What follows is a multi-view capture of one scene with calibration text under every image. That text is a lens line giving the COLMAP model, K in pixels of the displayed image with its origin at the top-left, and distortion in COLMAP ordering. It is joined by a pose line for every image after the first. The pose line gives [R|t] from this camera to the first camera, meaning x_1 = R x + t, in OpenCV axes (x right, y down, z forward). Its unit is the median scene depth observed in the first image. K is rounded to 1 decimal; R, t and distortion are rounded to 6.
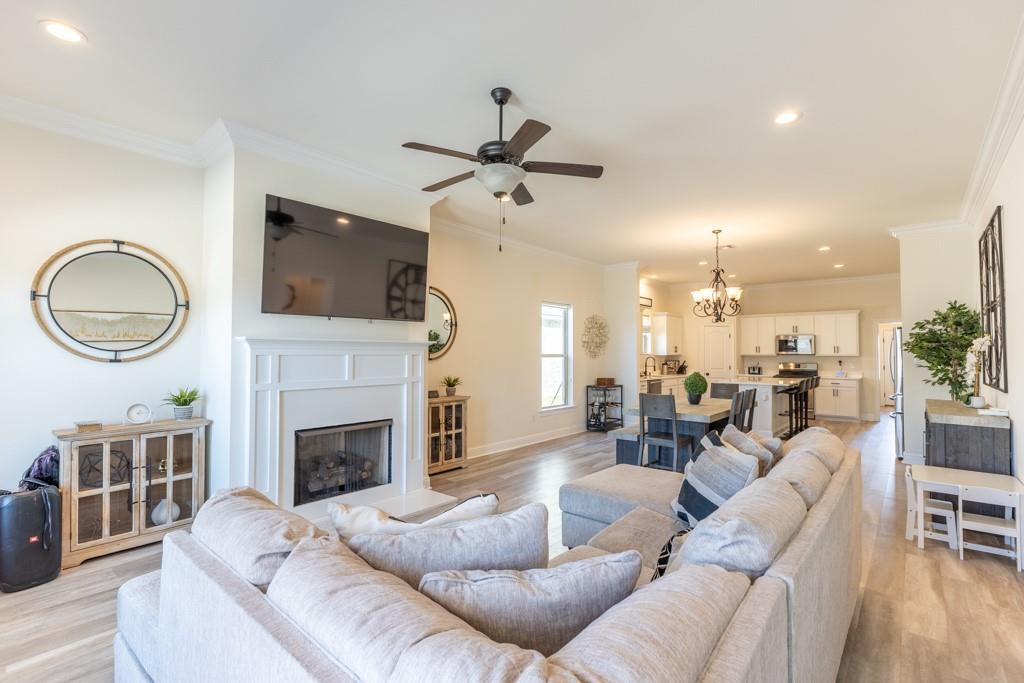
lens RADIAL K [[468.7, 0, 512.8], [0, 468.7, 342.2], [0, 0, 1]] dist [-0.001329, -0.000040]
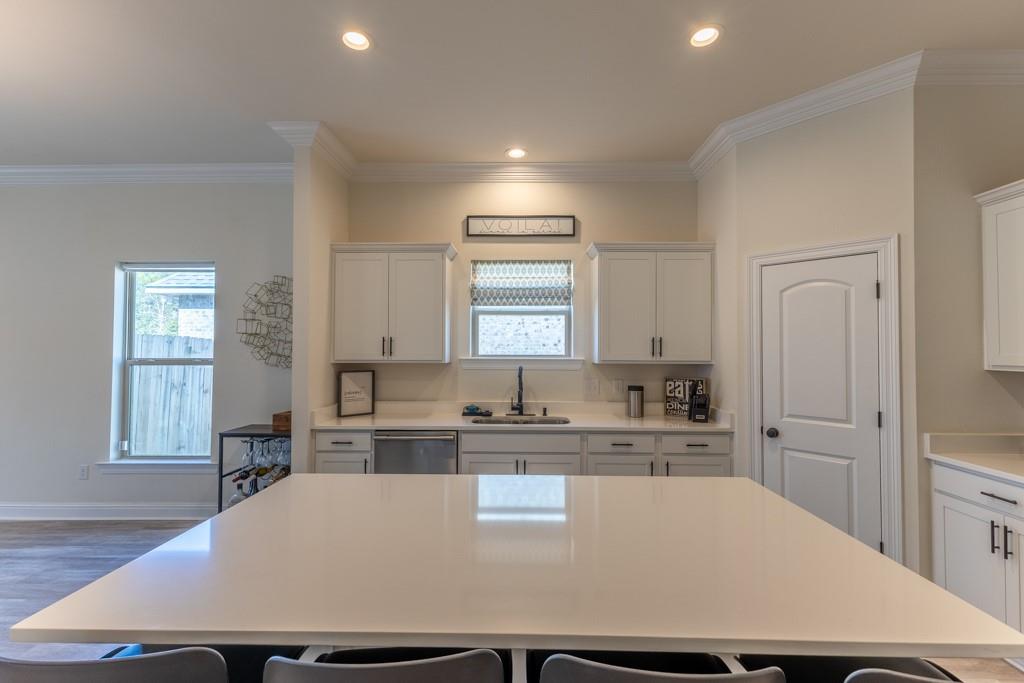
lens RADIAL K [[441.1, 0, 507.7], [0, 441.1, 340.6], [0, 0, 1]] dist [0.004214, -0.000866]
pose [[0.632453, -0.017530, -0.774400, 0.522551], [0.017369, 0.999813, -0.008448, 0.011732], [0.774404, -0.008108, 0.632640, 0.704614]]
